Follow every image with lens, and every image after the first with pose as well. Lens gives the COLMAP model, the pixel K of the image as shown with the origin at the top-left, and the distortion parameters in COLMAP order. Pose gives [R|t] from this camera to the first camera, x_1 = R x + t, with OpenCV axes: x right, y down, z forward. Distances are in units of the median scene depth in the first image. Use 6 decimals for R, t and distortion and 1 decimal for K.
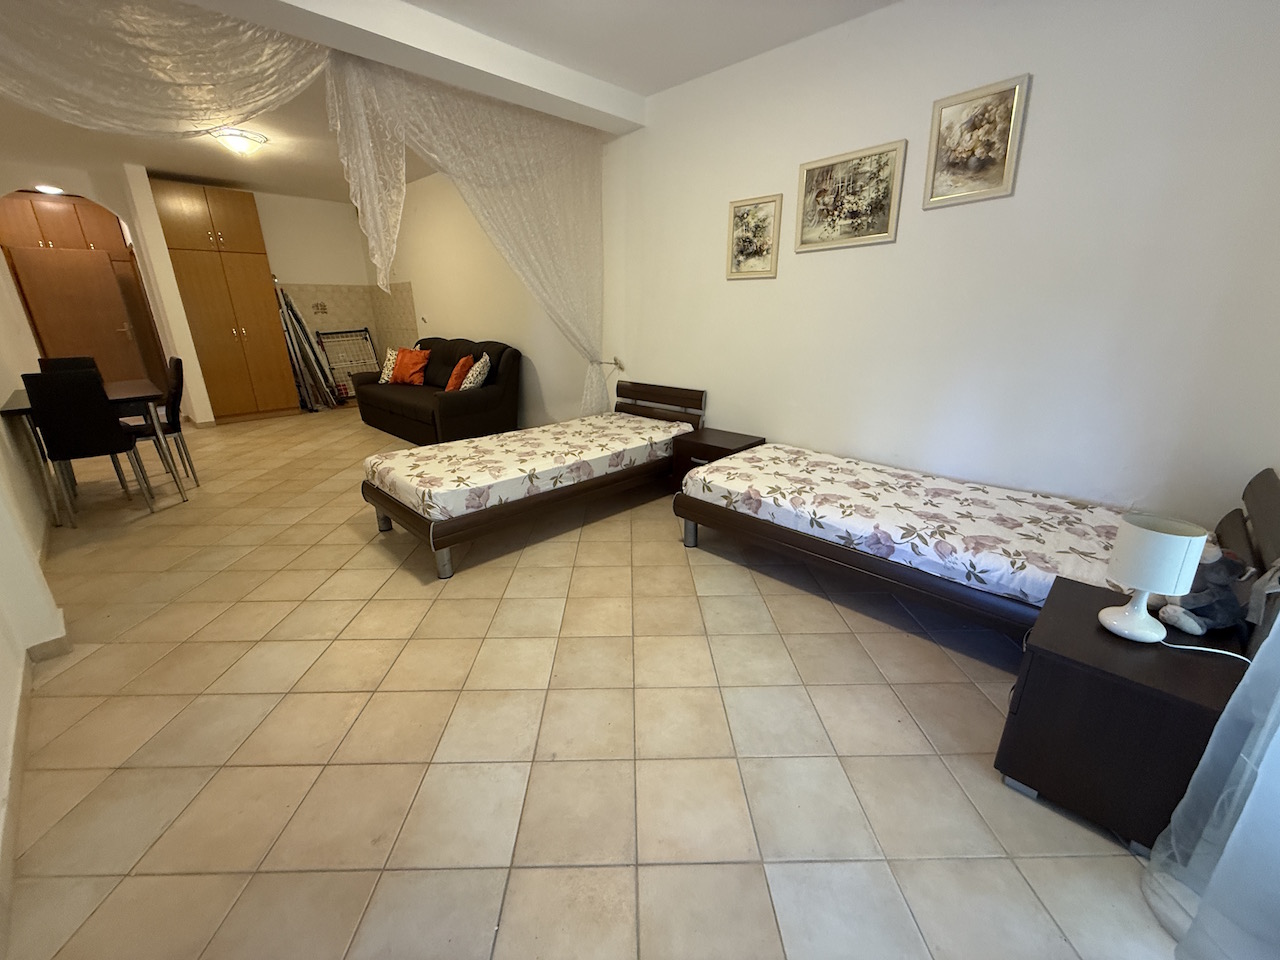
lens RADIAL K [[510.9, 0, 638.3], [0, 510.9, 483.4], [0, 0, 1]] dist [-0.002363, 0.000203]
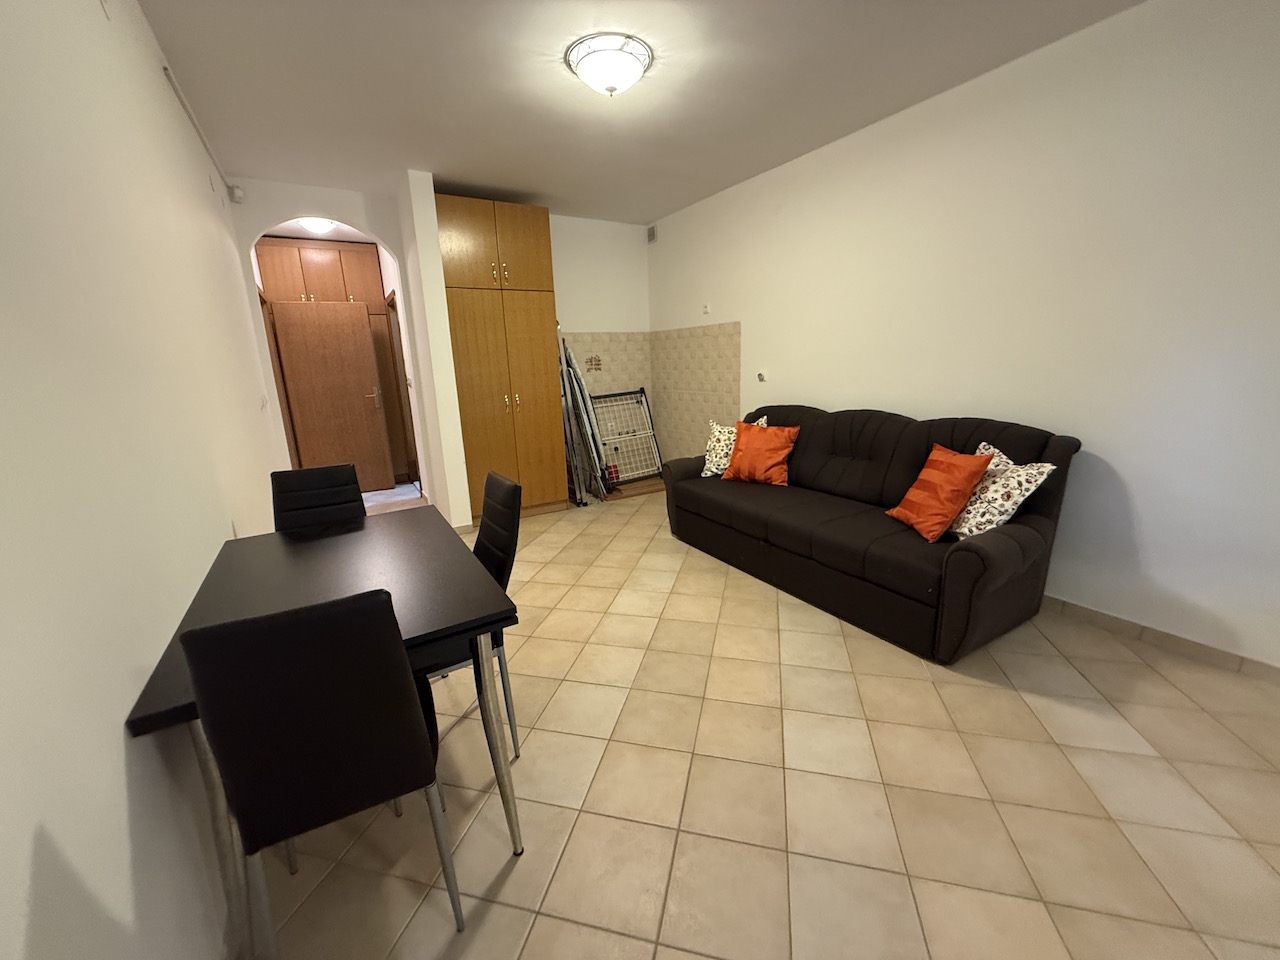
lens RADIAL K [[510.9, 0, 637.1], [0, 510.9, 480.5], [0, 0, 1]] dist [-0.002363, 0.000203]
pose [[0.964256, 0.032167, -0.263013, -0.395411], [-0.055499, 0.995105, -0.081766, -0.127479], [0.259096, 0.093440, 0.961321, 0.346971]]
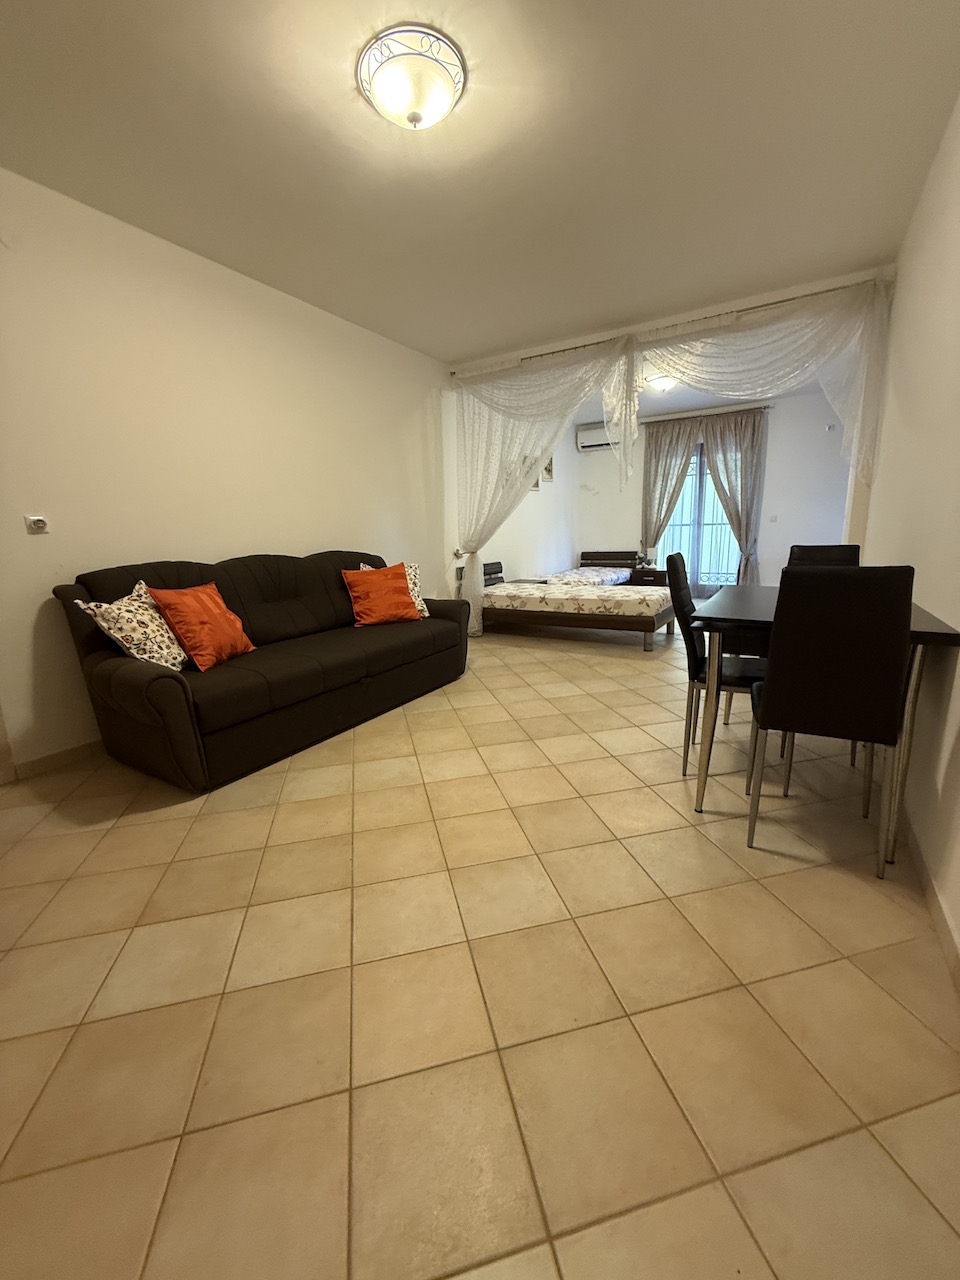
lens RADIAL K [[510.9, 0, 476.4], [0, 510.9, 636.5], [0, 0, 1]] dist [-0.002363, 0.000203]
pose [[-0.217753, -0.182895, 0.958714, -0.857699], [0.342408, 0.905536, 0.250521, -0.231433], [-0.913970, 0.382823, -0.134559, 0.788604]]
